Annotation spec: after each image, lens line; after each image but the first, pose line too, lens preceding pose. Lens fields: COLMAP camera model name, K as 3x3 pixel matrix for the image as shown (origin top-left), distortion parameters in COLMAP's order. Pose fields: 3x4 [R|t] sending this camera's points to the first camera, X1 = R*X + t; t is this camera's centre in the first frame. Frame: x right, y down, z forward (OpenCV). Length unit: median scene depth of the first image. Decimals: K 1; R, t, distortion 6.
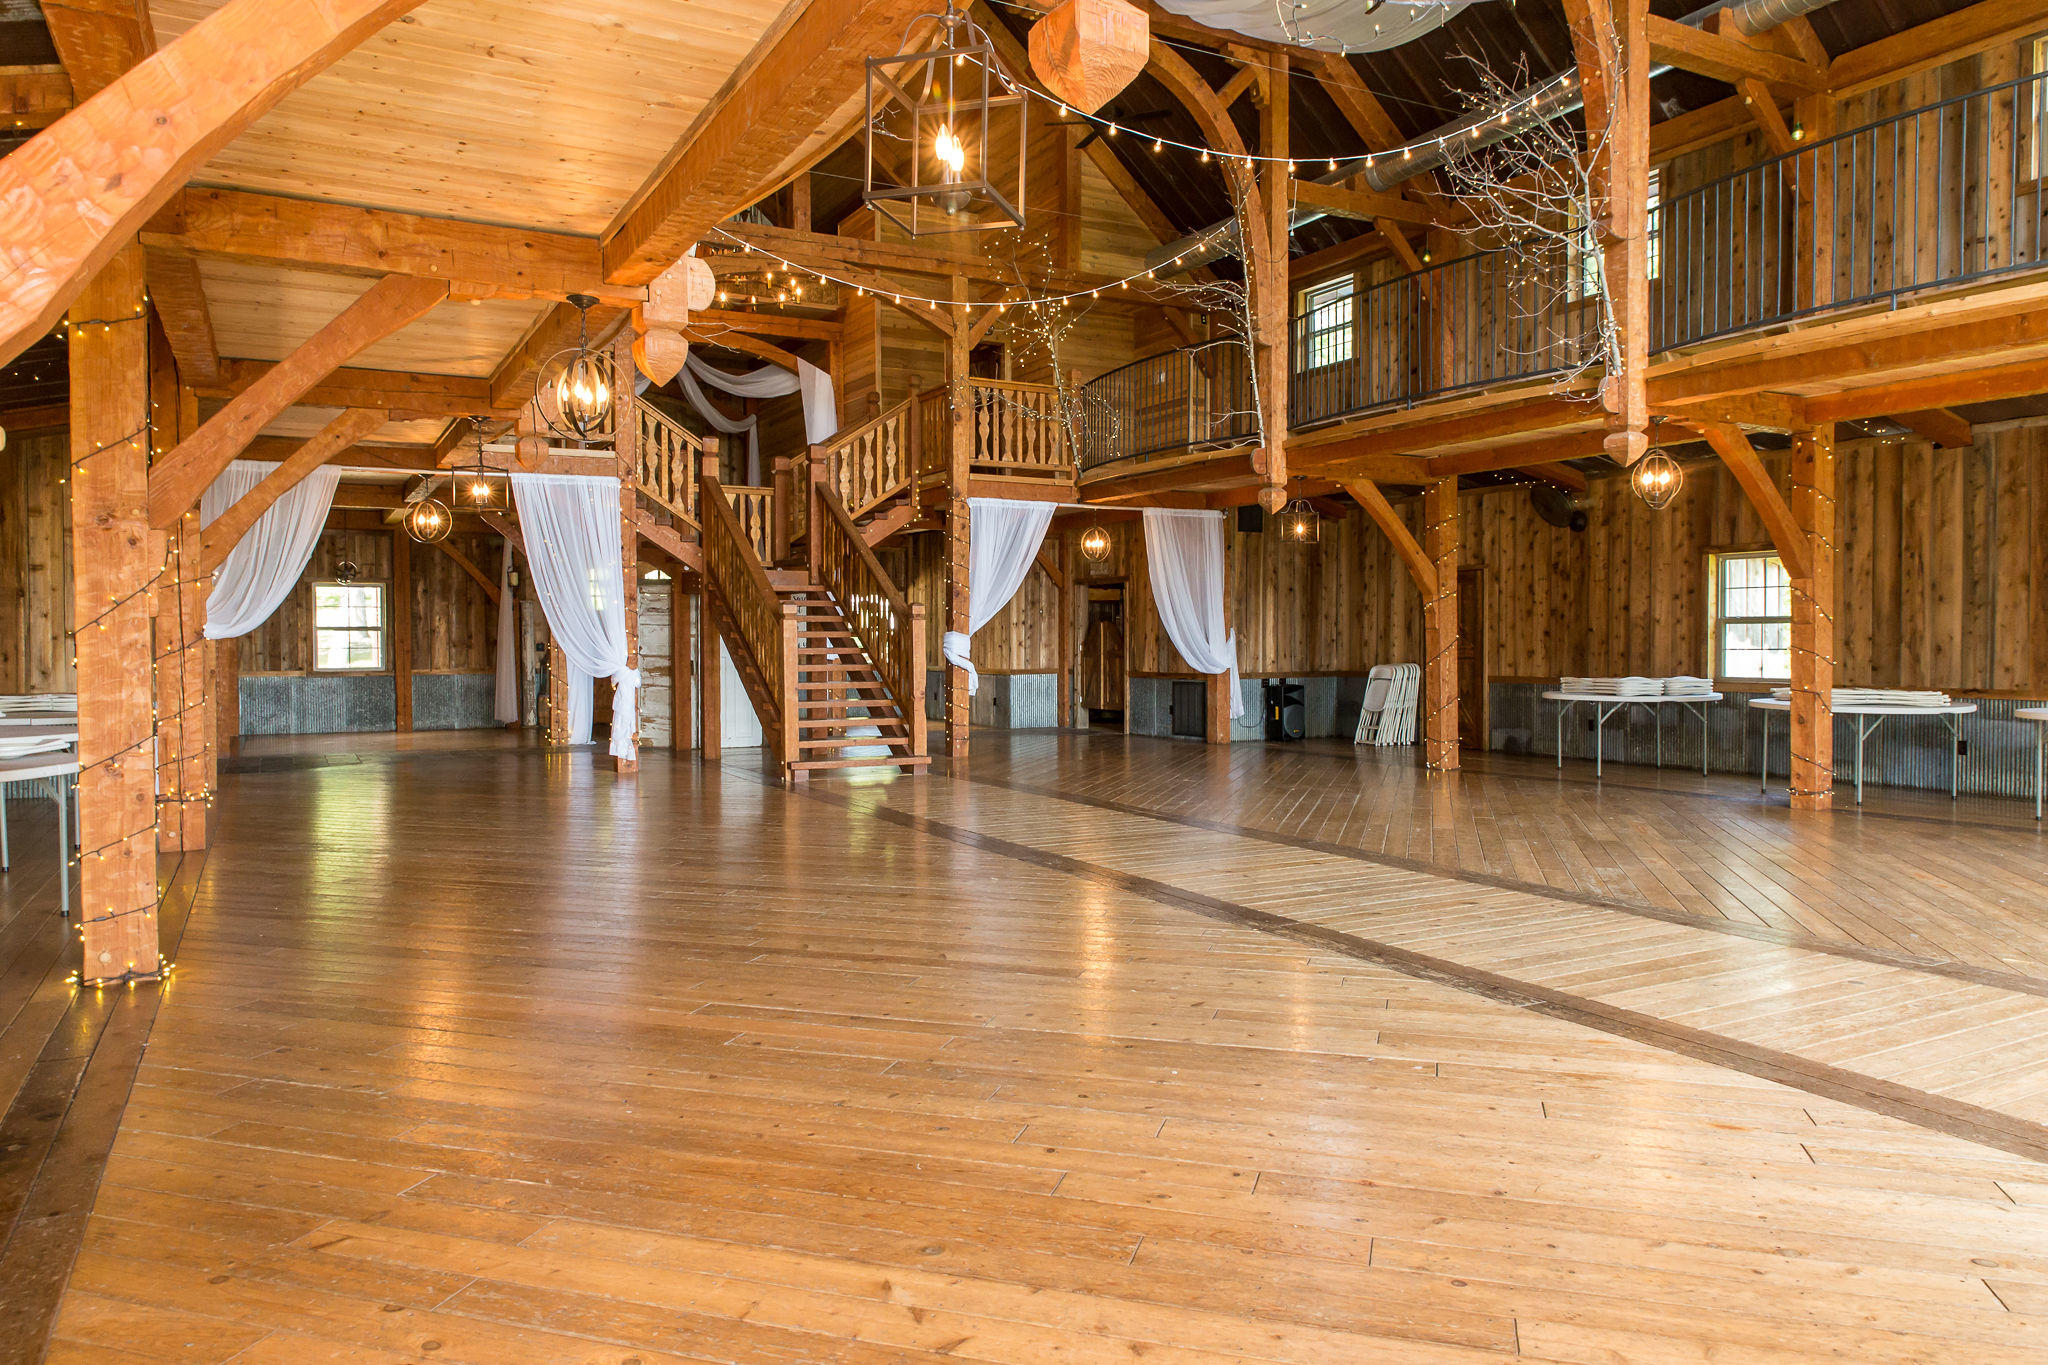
lens RADIAL K [[1390.6, 0, 1018.3], [0, 1390.6, 682.0], [0, 0, 1]] dist [0.007620, -0.000884]
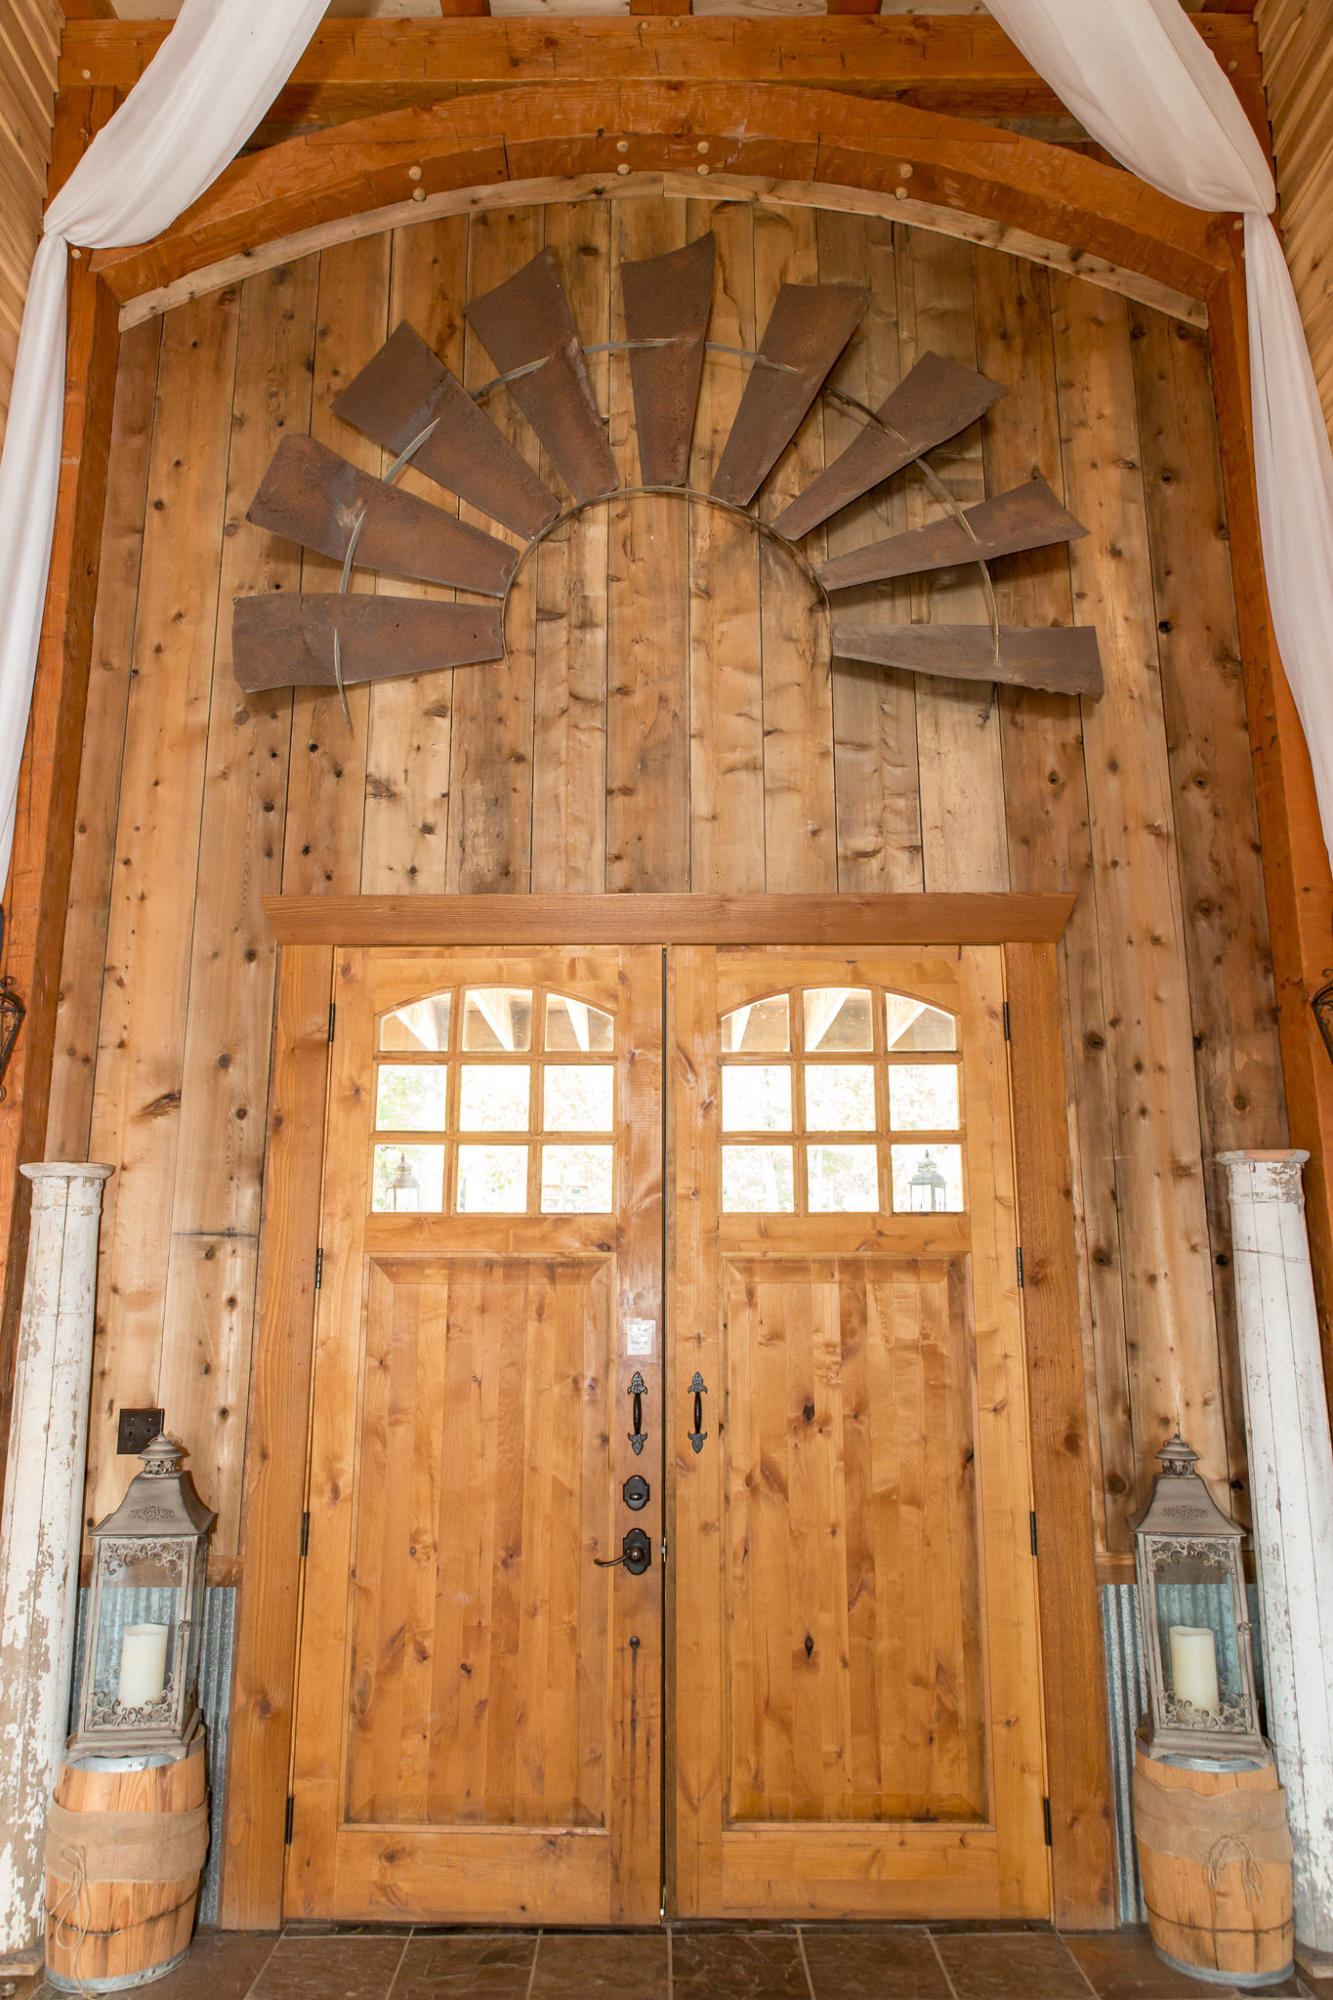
lens RADIAL K [[1358.0, 0, 671.2], [0, 1358.0, 996.1], [0, 0, 1]] dist [0.007620, -0.000884]
pose [[0.879875, -0.103937, -0.463698, -0.268500], [-0.009473, 0.971757, -0.235793, -0.051991], [0.475110, 0.211862, 0.854041, 1.189605]]
